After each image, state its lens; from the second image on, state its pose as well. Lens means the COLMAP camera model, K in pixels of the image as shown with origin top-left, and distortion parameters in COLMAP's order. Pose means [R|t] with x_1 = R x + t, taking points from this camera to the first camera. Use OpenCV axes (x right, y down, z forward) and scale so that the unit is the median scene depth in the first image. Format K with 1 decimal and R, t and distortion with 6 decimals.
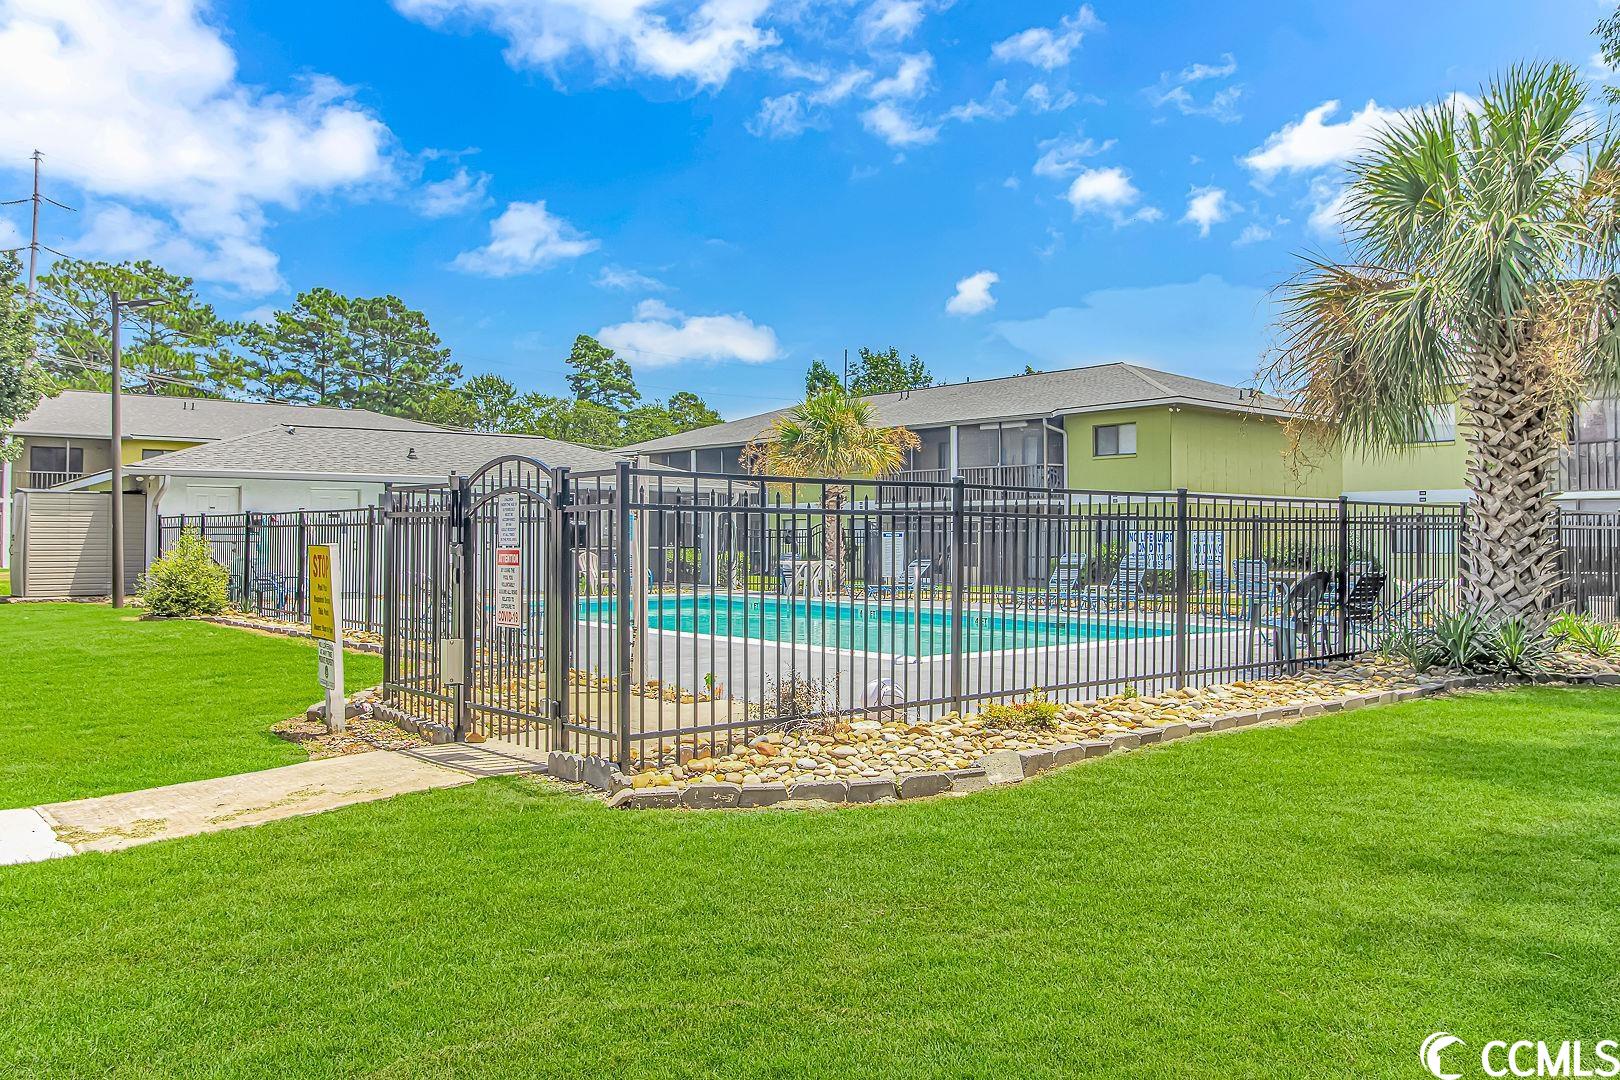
lens RADIAL K [[1274.0, 0, 811.4], [0, 1274.0, 541.4], [0, 0, 1]] dist [-0.017931, -0.002084]
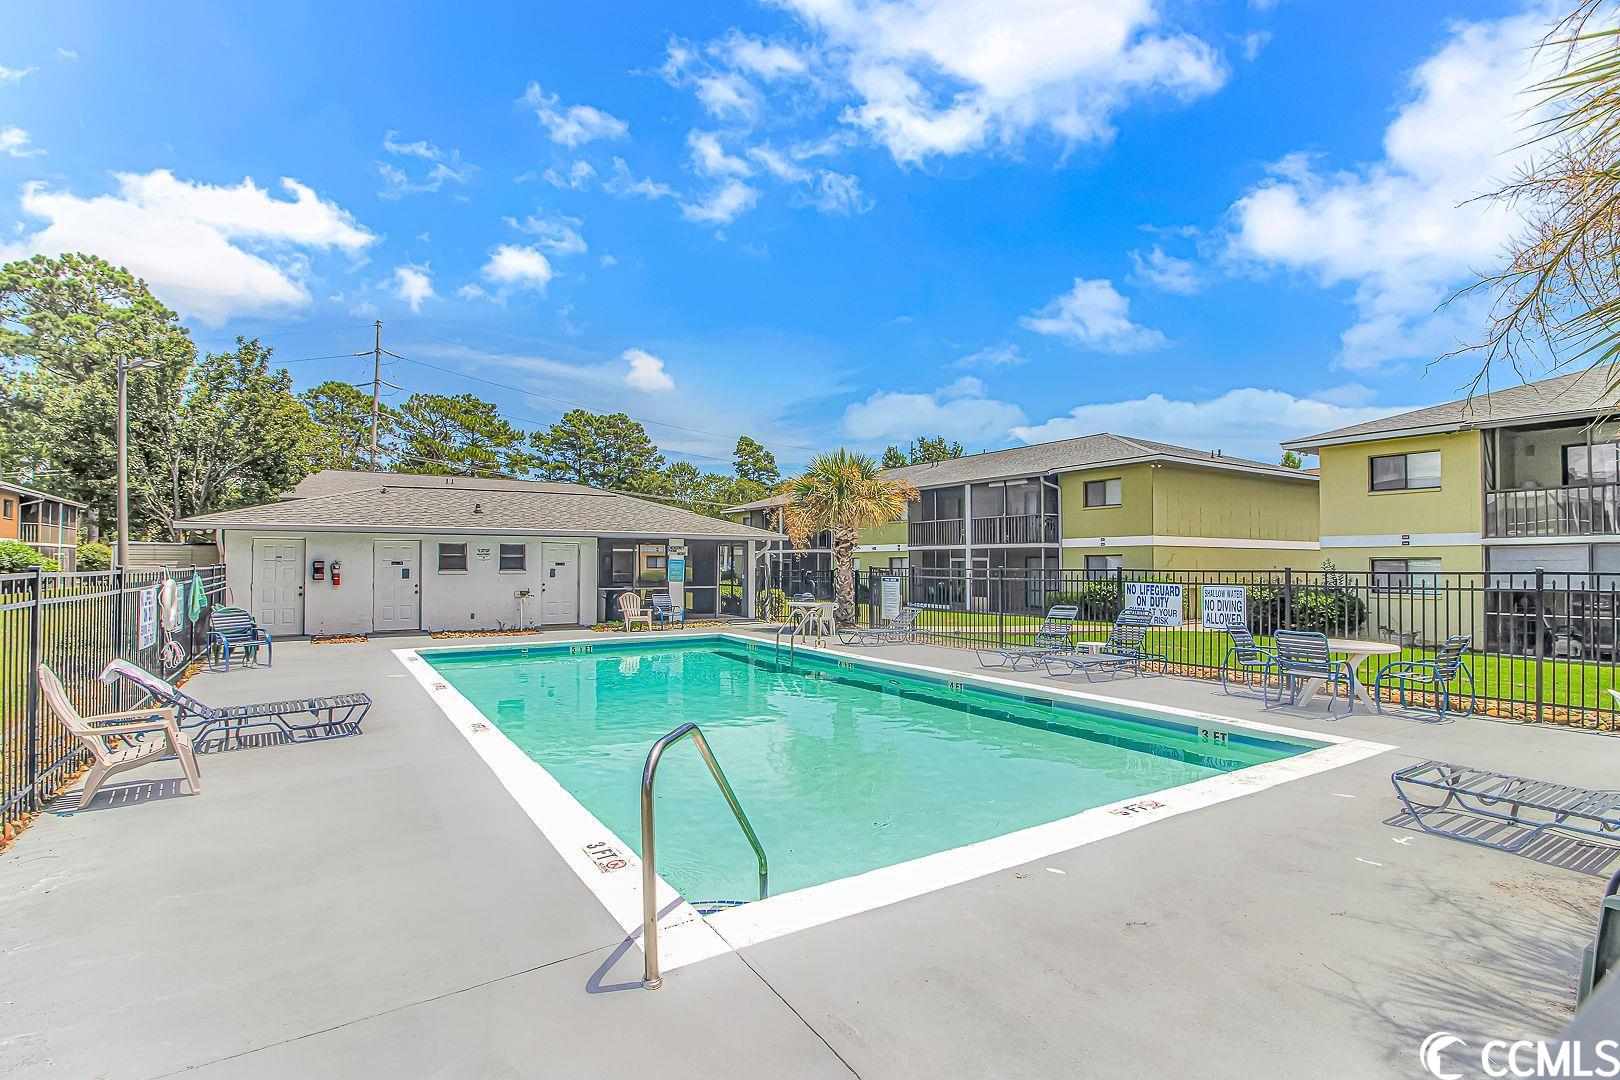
lens RADIAL K [[736.3, 0, 812.1], [0, 736.3, 548.4], [0, 0, 1]] dist [-0.001501, -0.000005]
pose [[0.990949, -0.004092, -0.134173, 0.030261], [0.001365, 0.999791, -0.020411, -0.007008], [0.134229, 0.020043, 0.990748, 0.139135]]
